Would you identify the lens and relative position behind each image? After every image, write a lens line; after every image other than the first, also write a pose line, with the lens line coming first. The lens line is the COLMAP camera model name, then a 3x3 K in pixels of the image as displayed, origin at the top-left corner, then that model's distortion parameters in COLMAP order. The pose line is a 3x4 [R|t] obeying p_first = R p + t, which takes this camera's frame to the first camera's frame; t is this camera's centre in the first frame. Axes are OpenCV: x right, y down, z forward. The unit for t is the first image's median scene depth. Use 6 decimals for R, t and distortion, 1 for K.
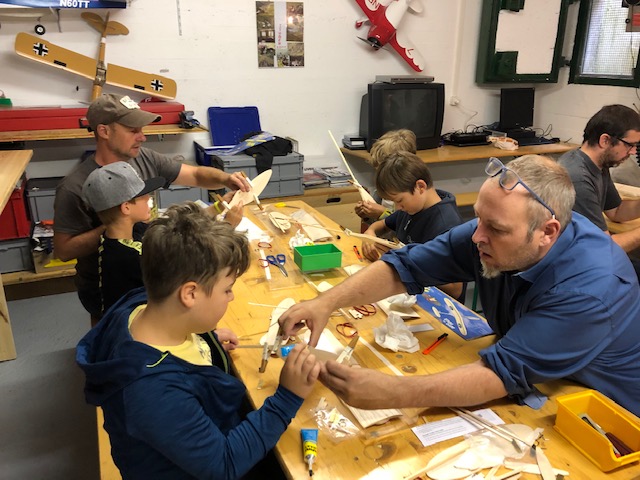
lens RADIAL K [[535.9, 0, 321.7], [0, 535.9, 222.7], [0, 0, 1]] dist [0.017125, 0.012606]
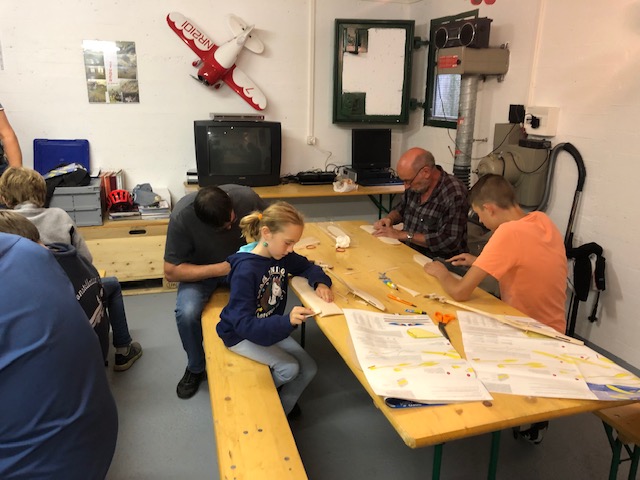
lens RADIAL K [[535.9, 0, 321.7], [0, 535.9, 222.7], [0, 0, 1]] dist [0.017125, 0.012606]
pose [[0.996912, 0.032420, -0.071520, 0.393916], [-0.037831, 0.996416, -0.075659, 0.002364], [0.068810, 0.078131, 0.994566, 0.019121]]
